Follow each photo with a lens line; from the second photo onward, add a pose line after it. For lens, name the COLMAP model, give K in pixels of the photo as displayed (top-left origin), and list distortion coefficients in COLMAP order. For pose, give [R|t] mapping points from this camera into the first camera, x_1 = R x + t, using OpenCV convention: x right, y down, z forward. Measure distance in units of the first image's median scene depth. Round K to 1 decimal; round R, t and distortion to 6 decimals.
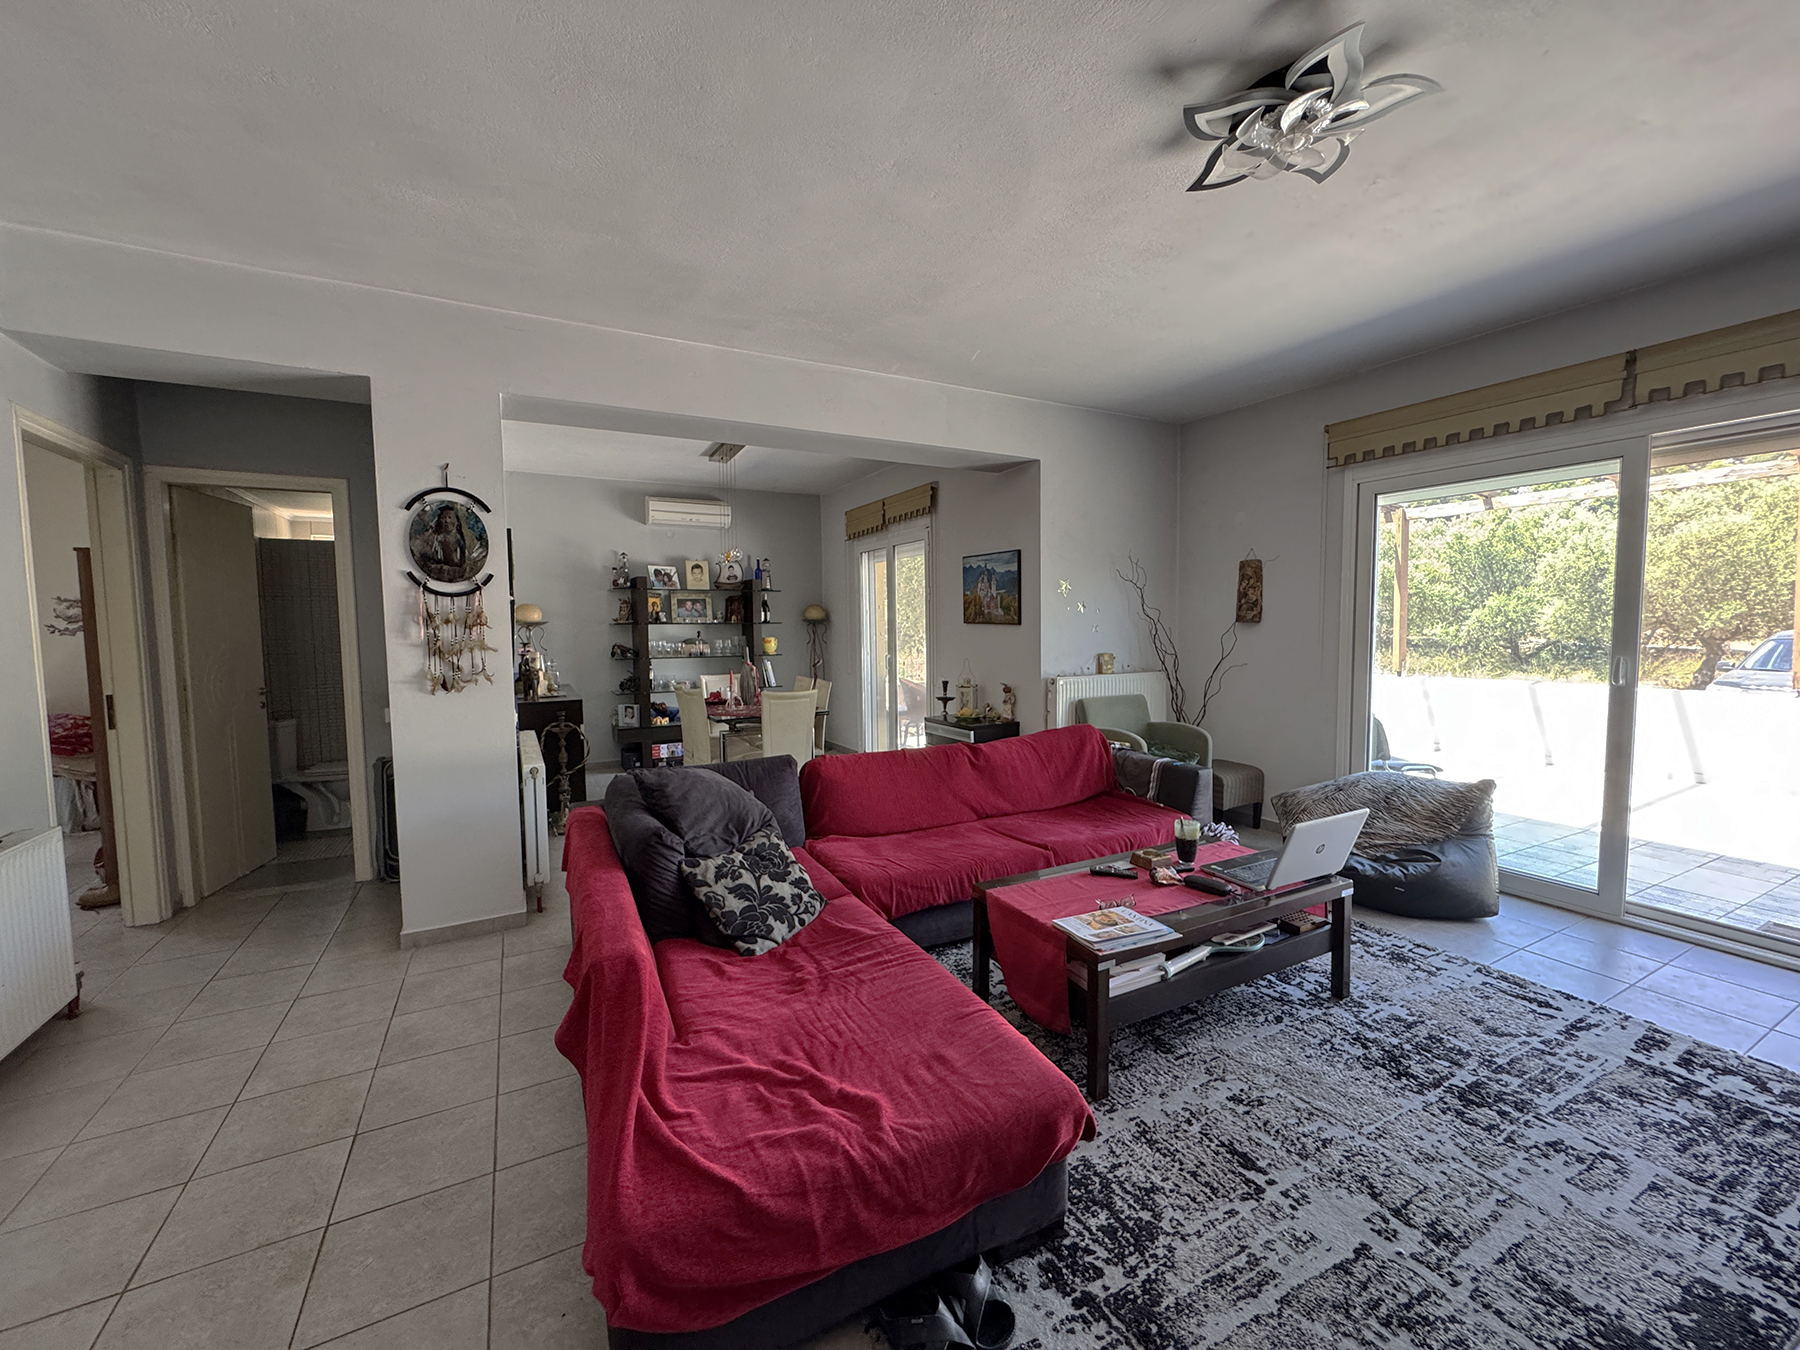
lens RADIAL K [[719.8, 0, 902.1], [0, 719.8, 671.4], [0, 0, 1]] dist [0.000937, 0.000187]
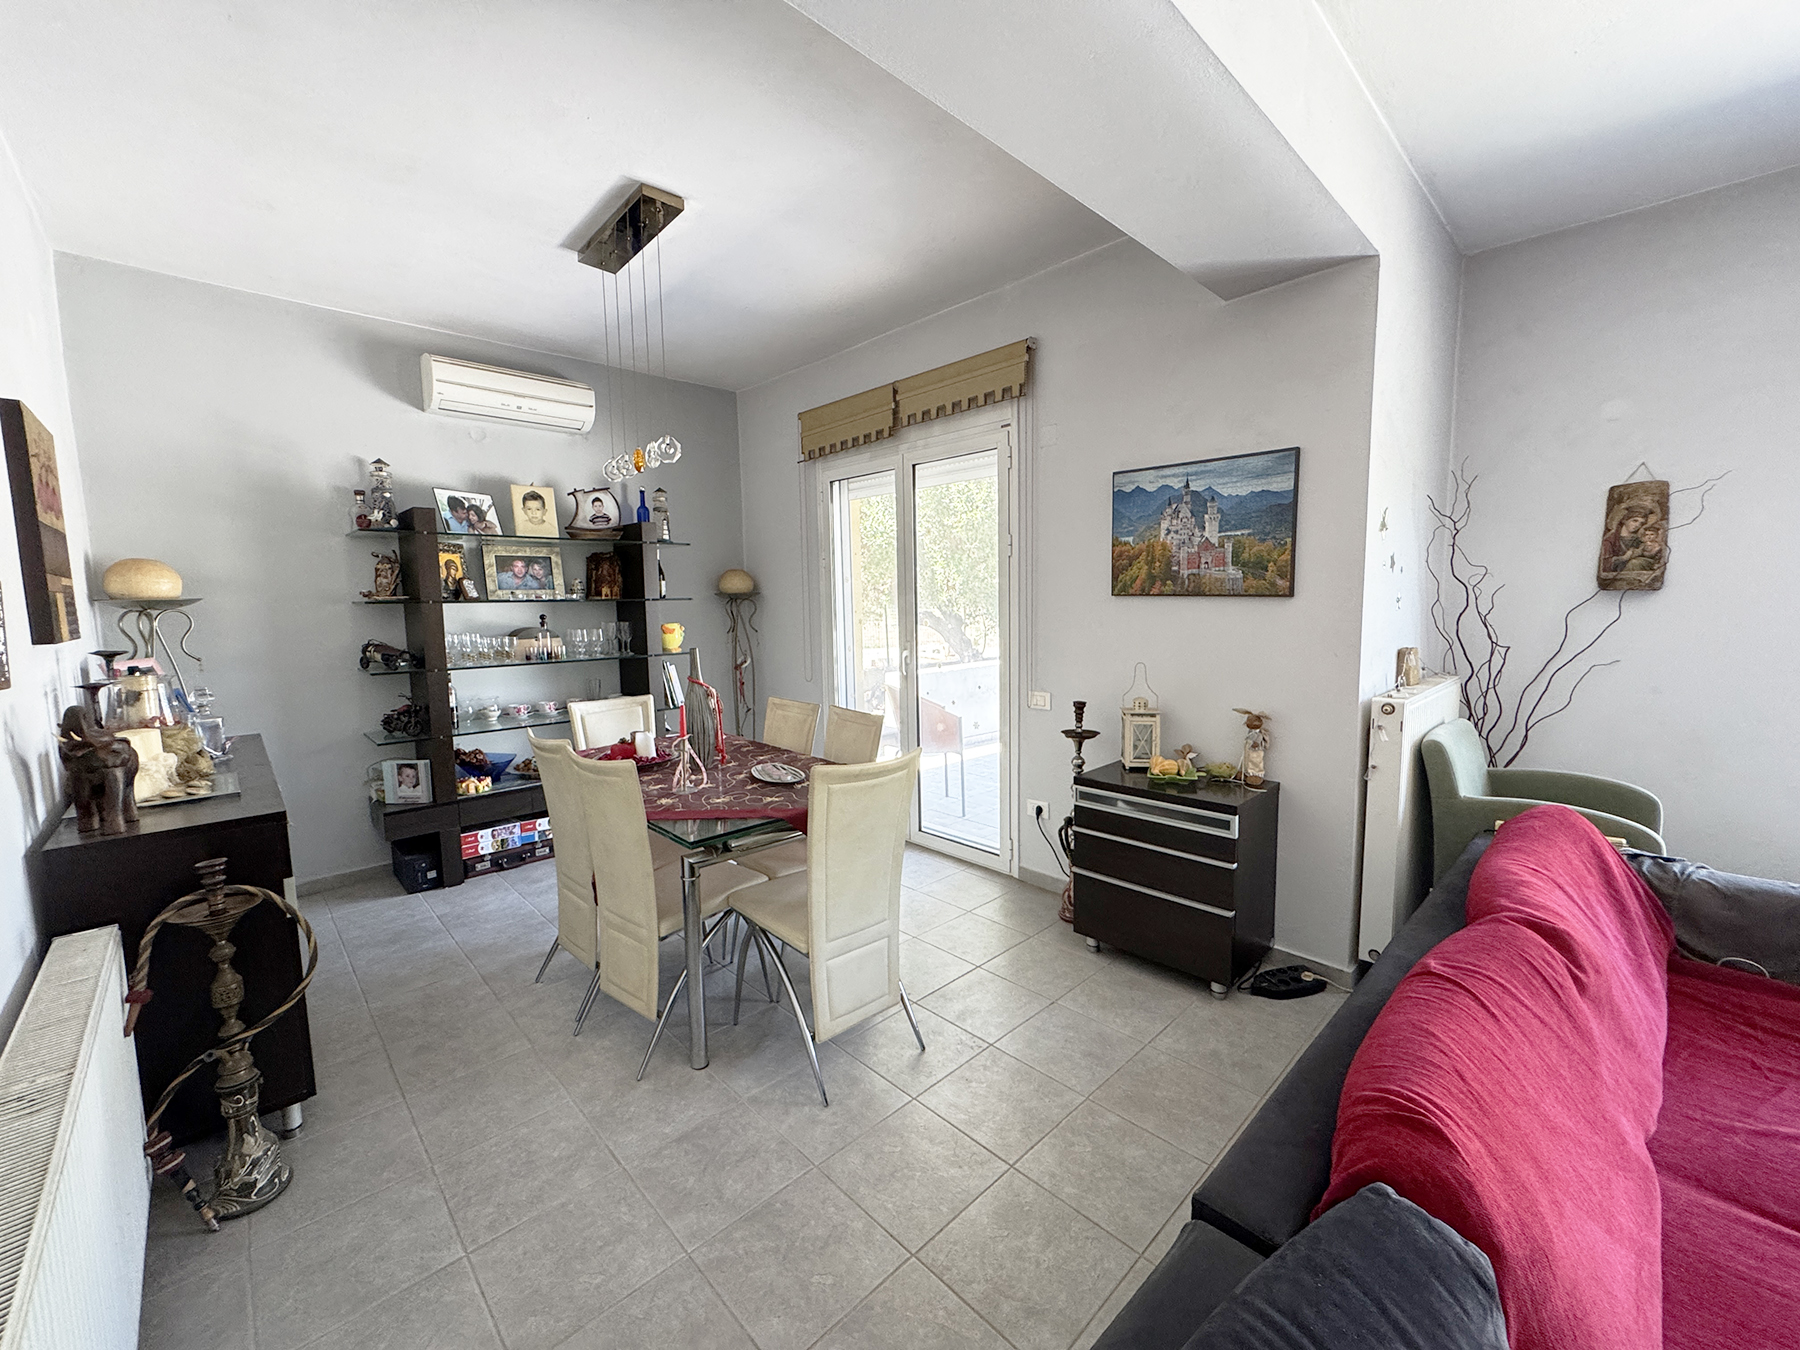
lens RADIAL K [[719.8, 0, 898.8], [0, 719.8, 673.4], [0, 0, 1]] dist [0.000937, 0.000187]
pose [[0.964078, -0.033664, 0.263476, -0.173477], [0.024578, 0.998987, 0.037708, -0.026072], [-0.264479, -0.029878, 0.963929, 0.412645]]
